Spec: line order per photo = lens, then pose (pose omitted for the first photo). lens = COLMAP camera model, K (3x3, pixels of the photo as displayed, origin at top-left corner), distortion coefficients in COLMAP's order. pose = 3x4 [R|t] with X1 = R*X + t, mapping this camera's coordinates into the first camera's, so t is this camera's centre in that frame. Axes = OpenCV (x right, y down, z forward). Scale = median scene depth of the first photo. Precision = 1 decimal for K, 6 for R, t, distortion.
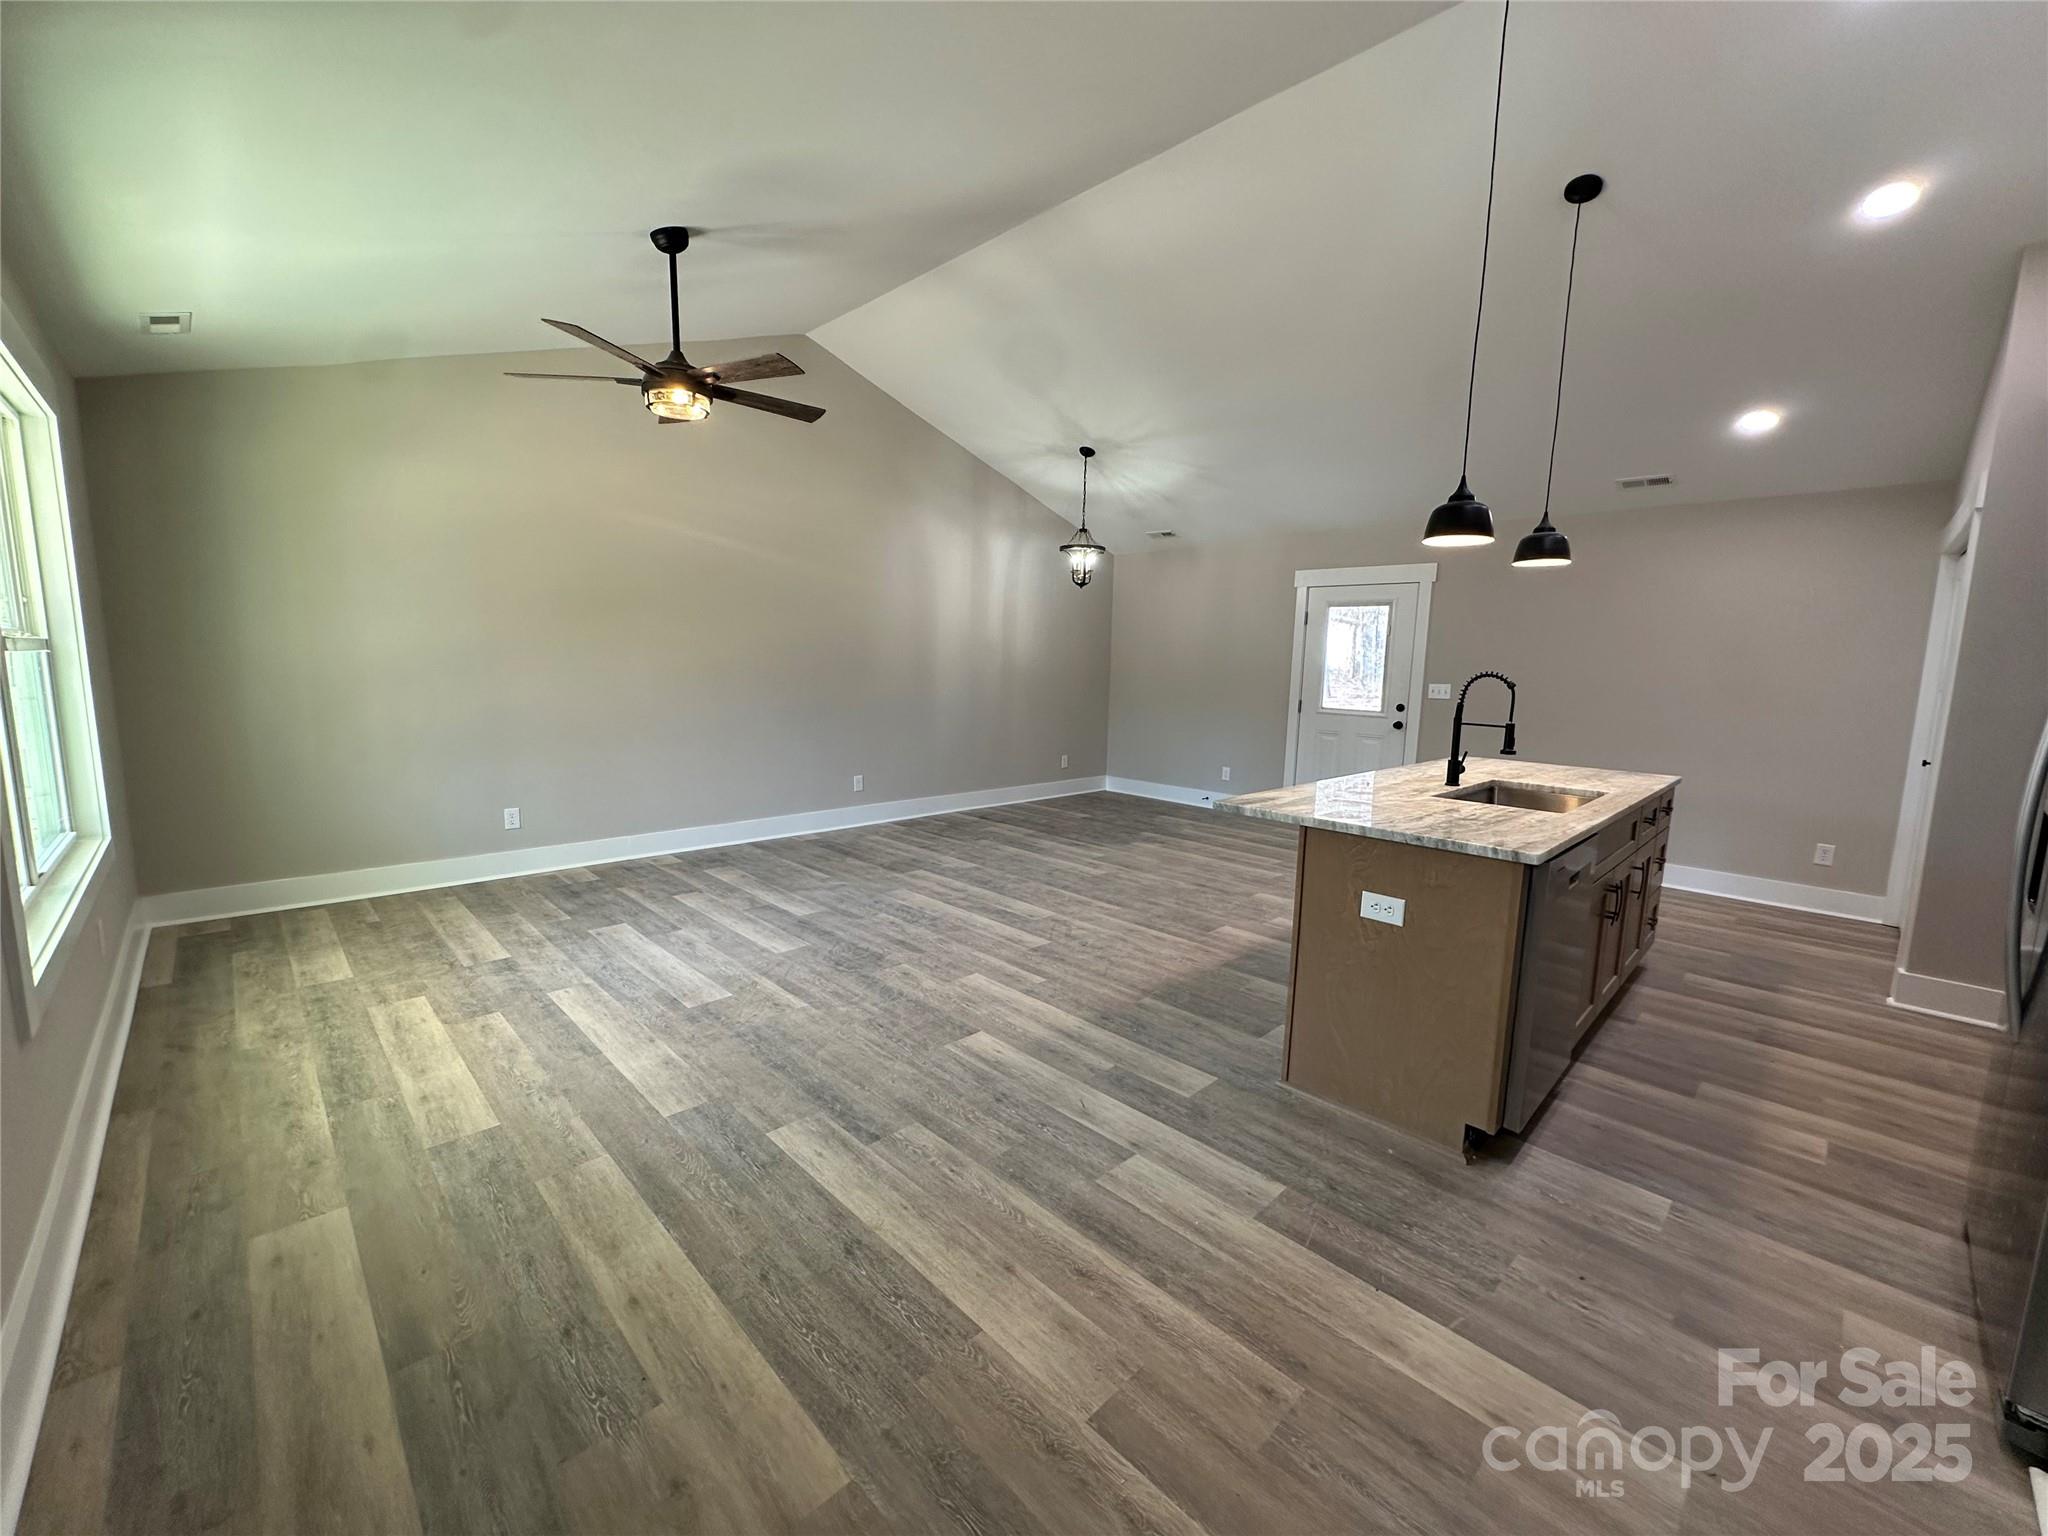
lens RADIAL K [[814.7, 0, 1025.4], [0, 814.7, 769.9], [0, 0, 1]] dist [-0.001851, -0.000026]
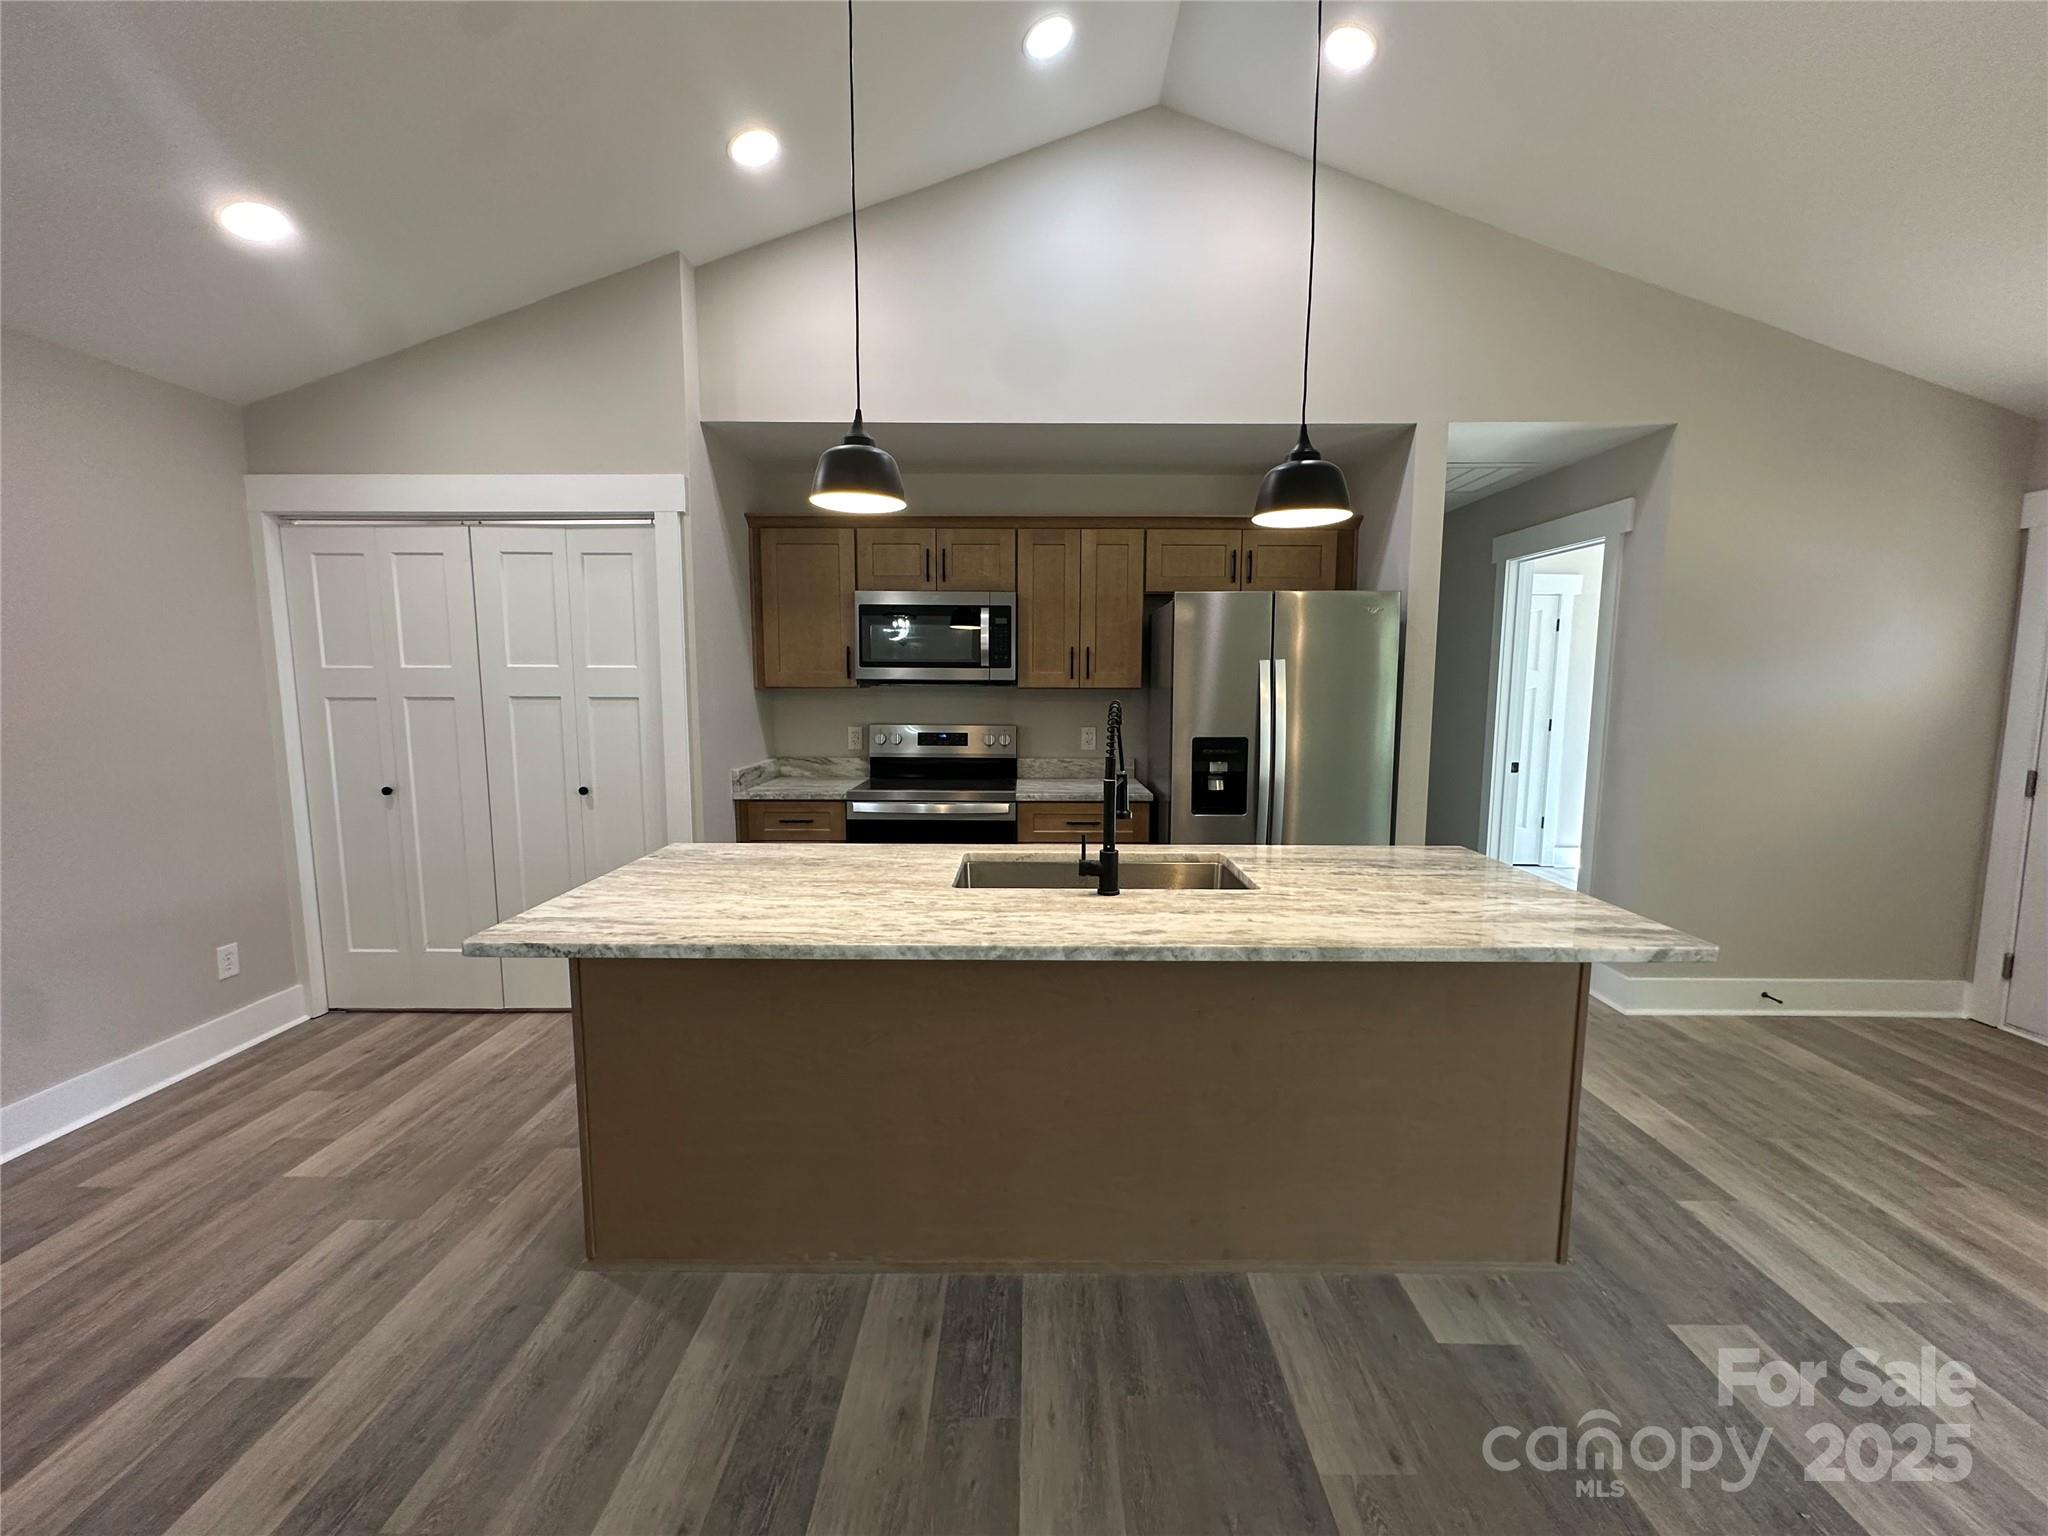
lens RADIAL K [[814.7, 0, 1028.7], [0, 814.7, 769.3], [0, 0, 1]] dist [-0.001851, -0.000026]
pose [[-0.706608, -0.104905, 0.699786, 0.144355], [0.074069, 0.972551, 0.220586, -0.189727], [-0.703718, 0.207700, -0.679442, 1.324132]]
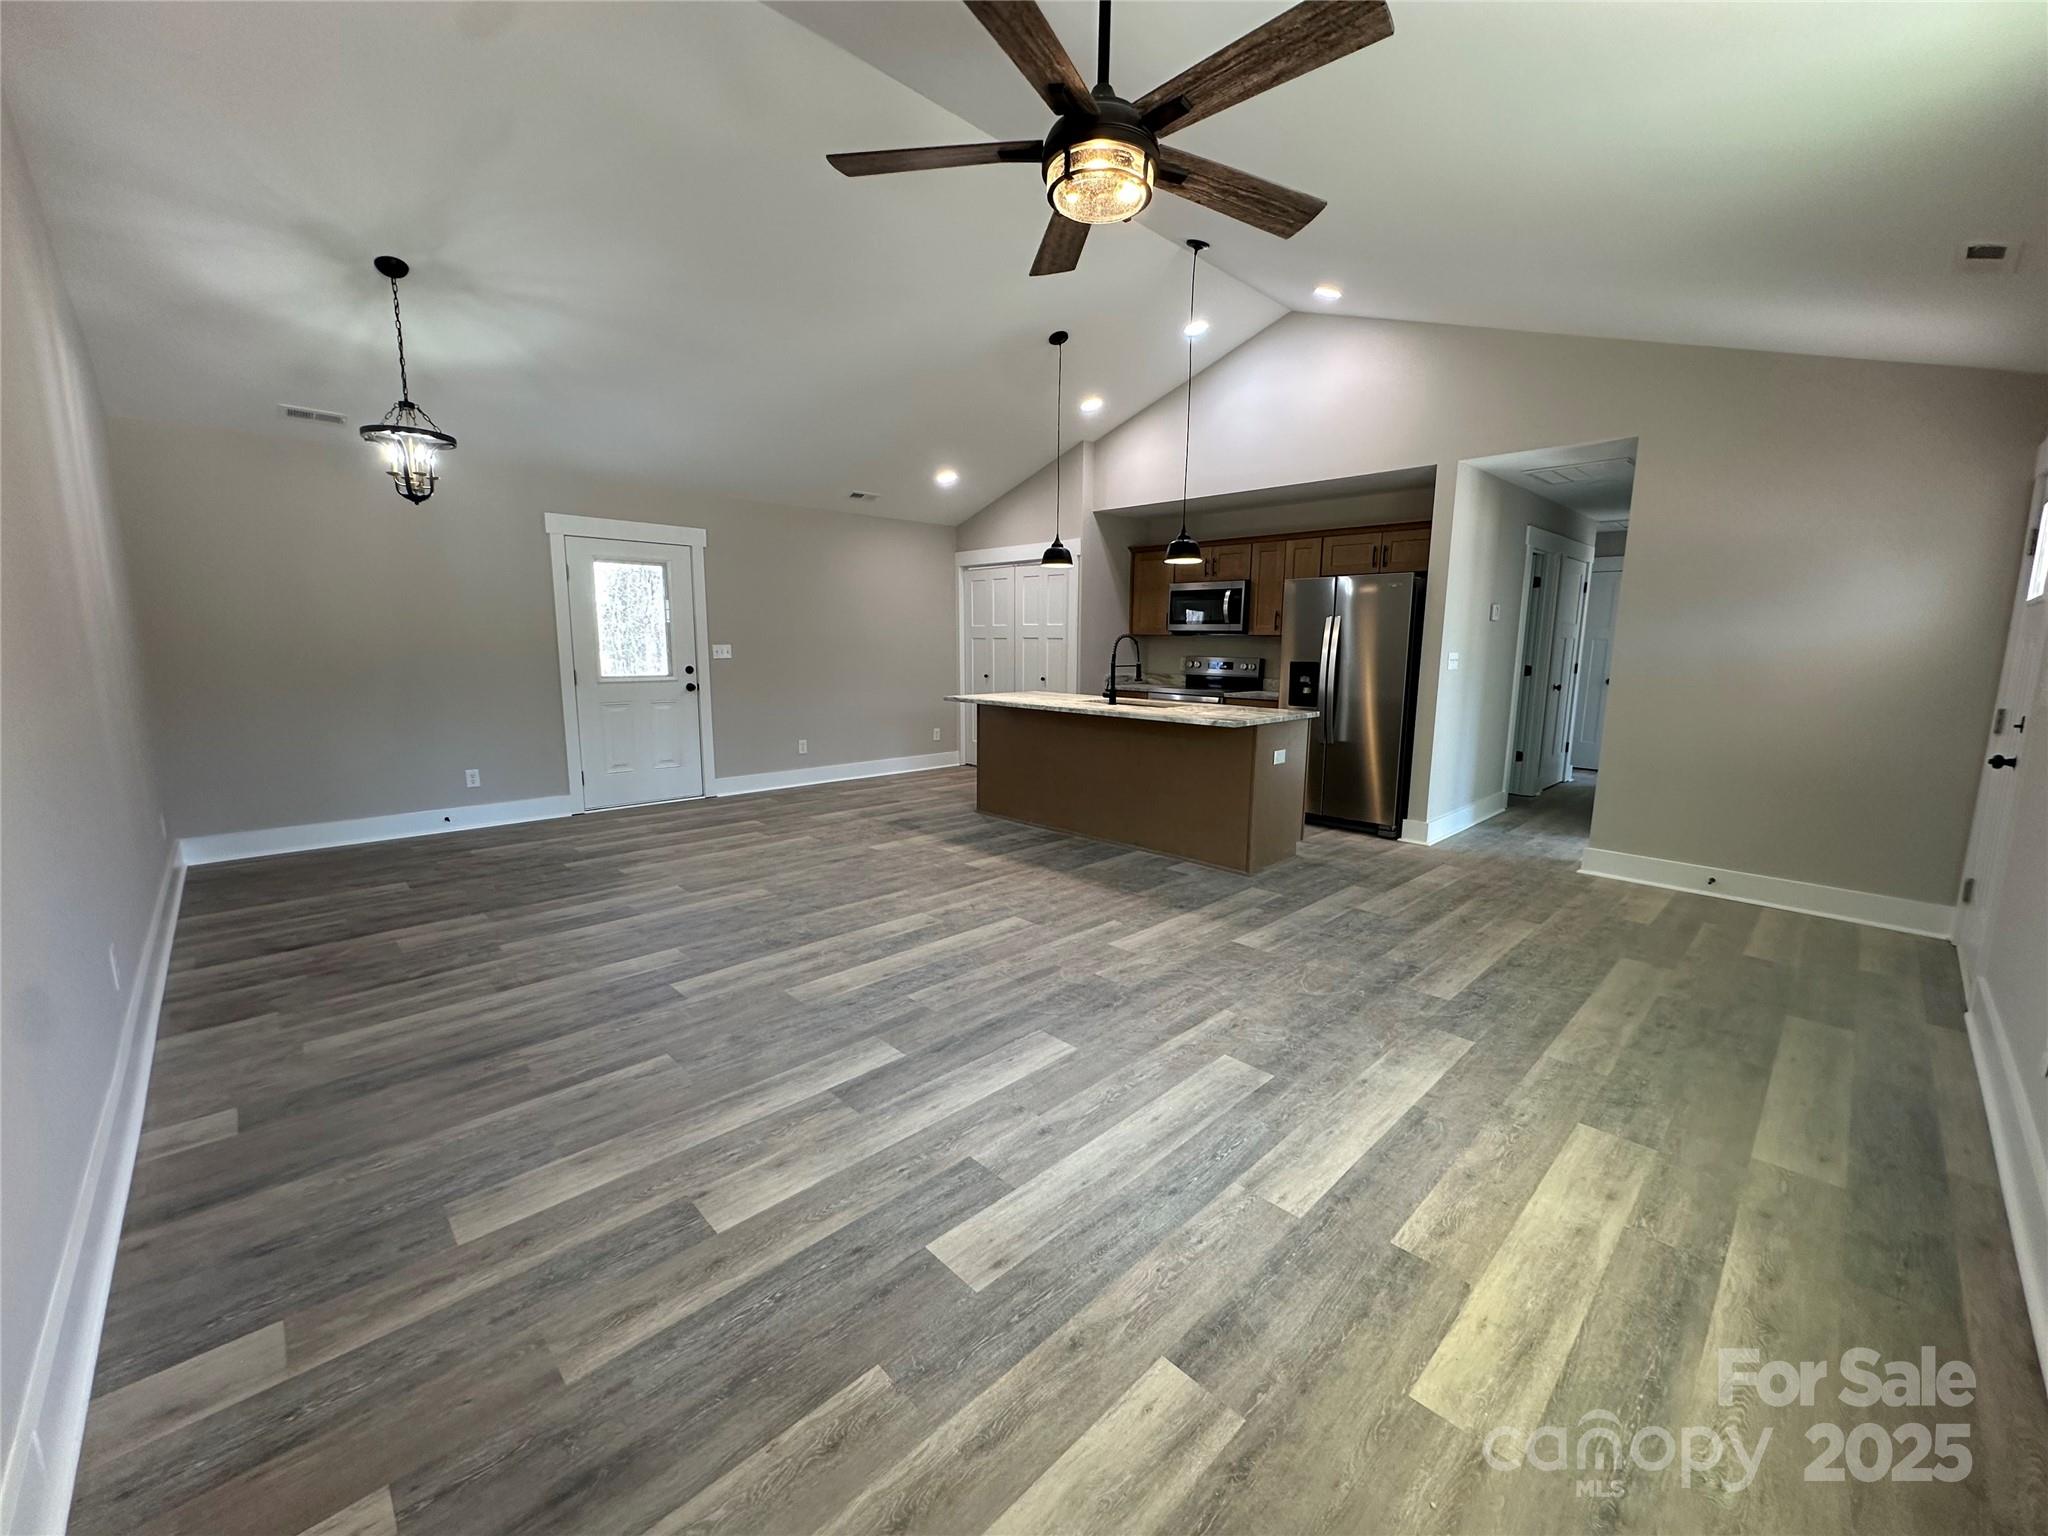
lens RADIAL K [[814.7, 0, 1023.2], [0, 814.7, 768.5], [0, 0, 1]] dist [-0.001851, -0.000026]
pose [[0.010257, -0.183621, 0.982944, -1.028531], [0.126685, 0.975313, 0.180874, -0.161642], [-0.991890, 0.122669, 0.033266, 1.056962]]
